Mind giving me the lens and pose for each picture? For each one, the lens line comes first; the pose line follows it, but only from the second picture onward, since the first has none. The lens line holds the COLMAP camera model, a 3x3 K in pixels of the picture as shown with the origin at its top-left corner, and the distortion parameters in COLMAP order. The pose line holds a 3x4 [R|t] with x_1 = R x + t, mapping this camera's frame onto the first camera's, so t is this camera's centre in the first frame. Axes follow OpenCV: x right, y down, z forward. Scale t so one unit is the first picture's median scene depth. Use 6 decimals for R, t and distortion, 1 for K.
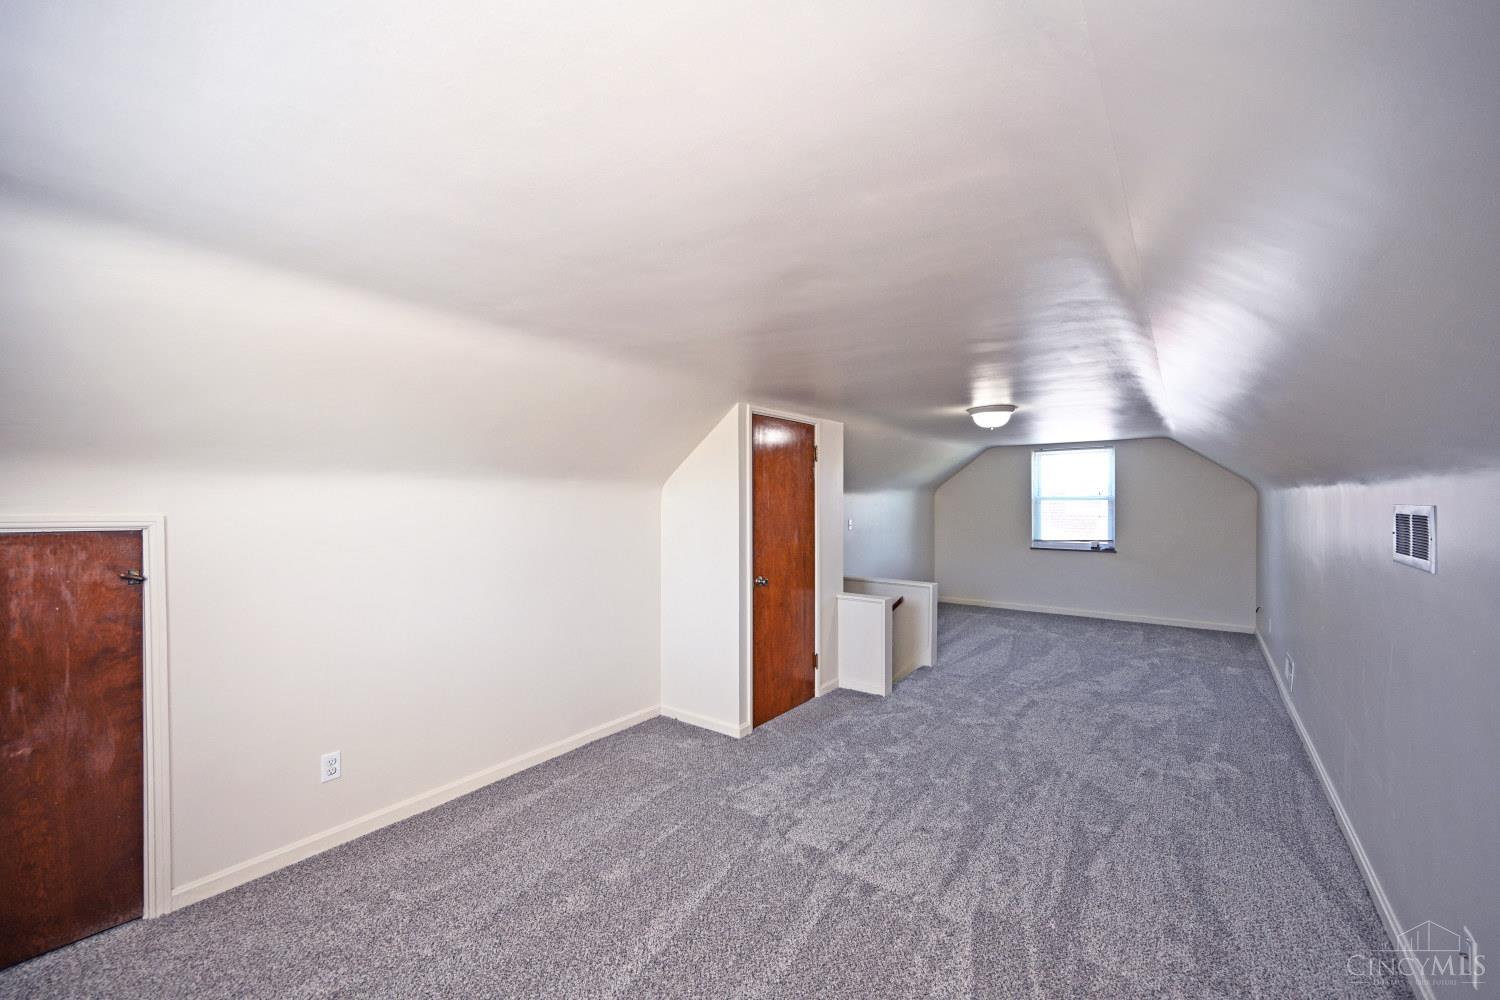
lens RADIAL K [[585.1, 0, 752.8], [0, 585.1, 501.5], [0, 0, 1]] dist [0.001691, 0.000157]
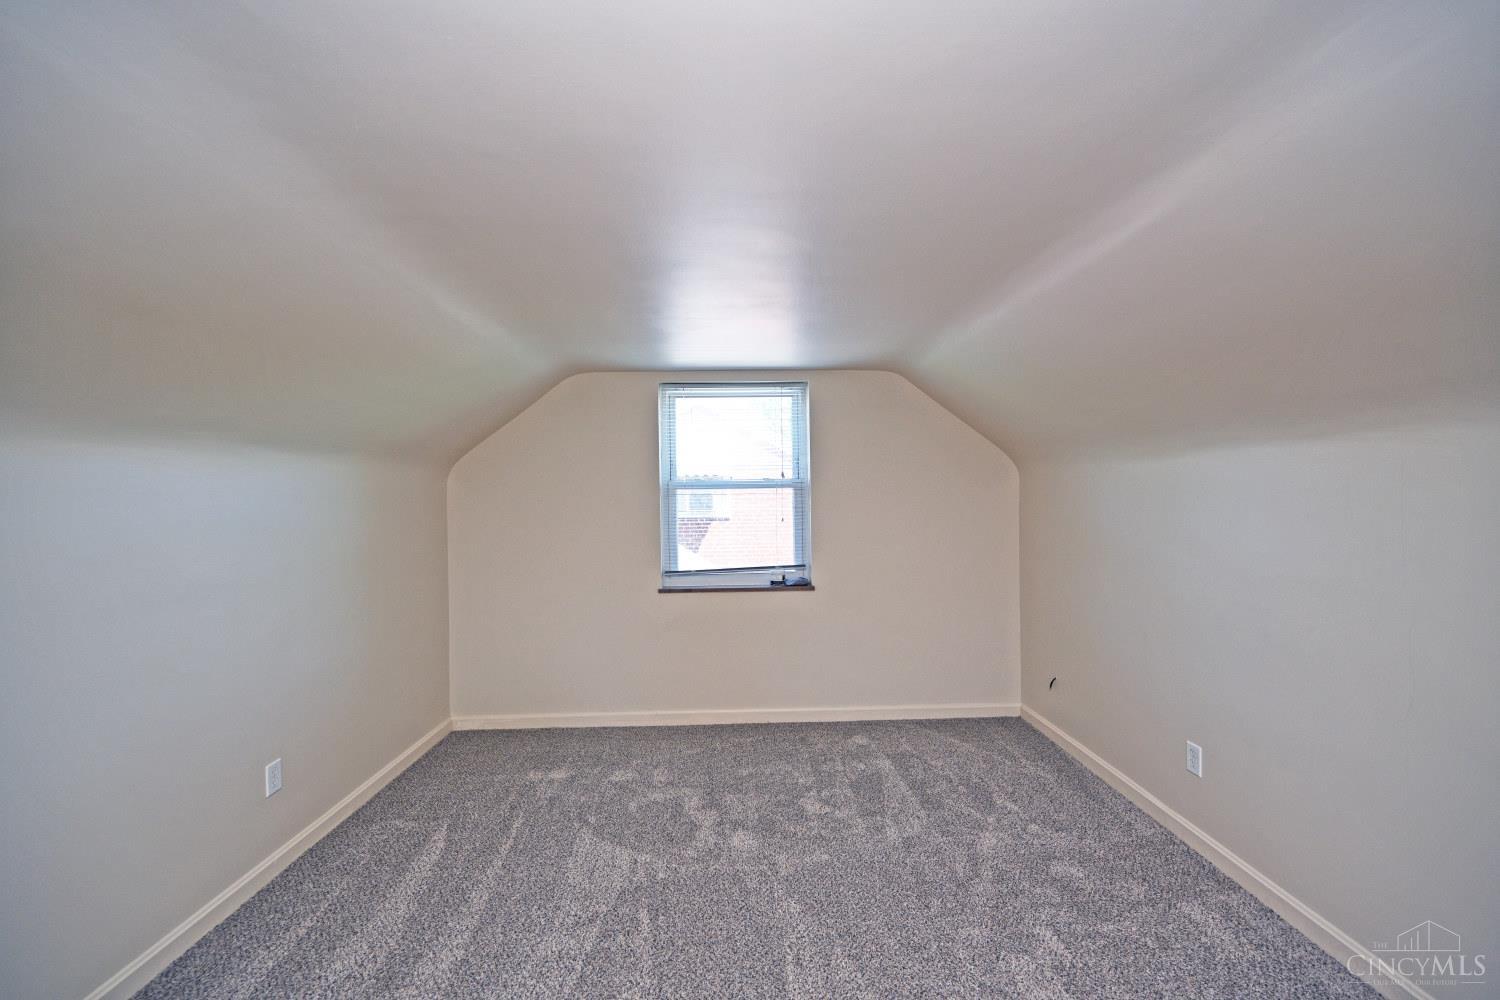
lens RADIAL K [[585.1, 0, 748.3], [0, 585.1, 499.8], [0, 0, 1]] dist [0.001691, 0.000157]
pose [[0.779101, -0.006018, 0.626869, 0.256245], [0.011400, 0.999925, -0.004569, 0.010702], [-0.626794, 0.010706, 0.779111, 0.639700]]
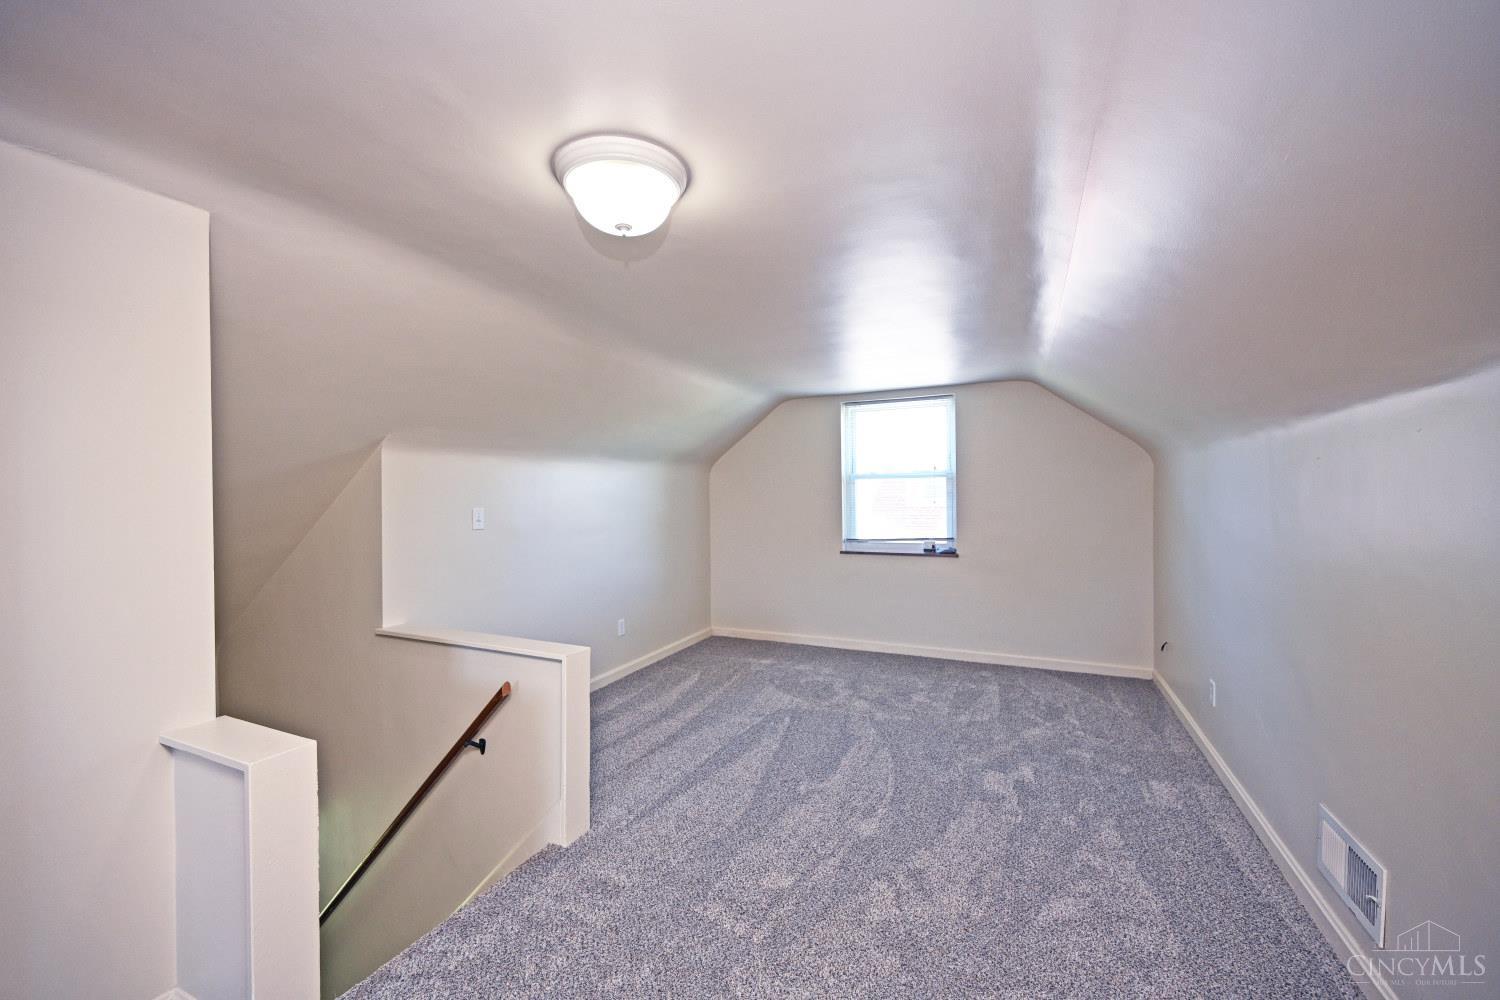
lens RADIAL K [[585.1, 0, 745.5], [0, 585.1, 497.6], [0, 0, 1]] dist [0.001691, 0.000157]
pose [[0.979455, -0.006093, 0.201571, 0.258276], [0.006484, 0.999978, -0.001280, 0.020686], [-0.201559, 0.002561, 0.979473, 0.410103]]
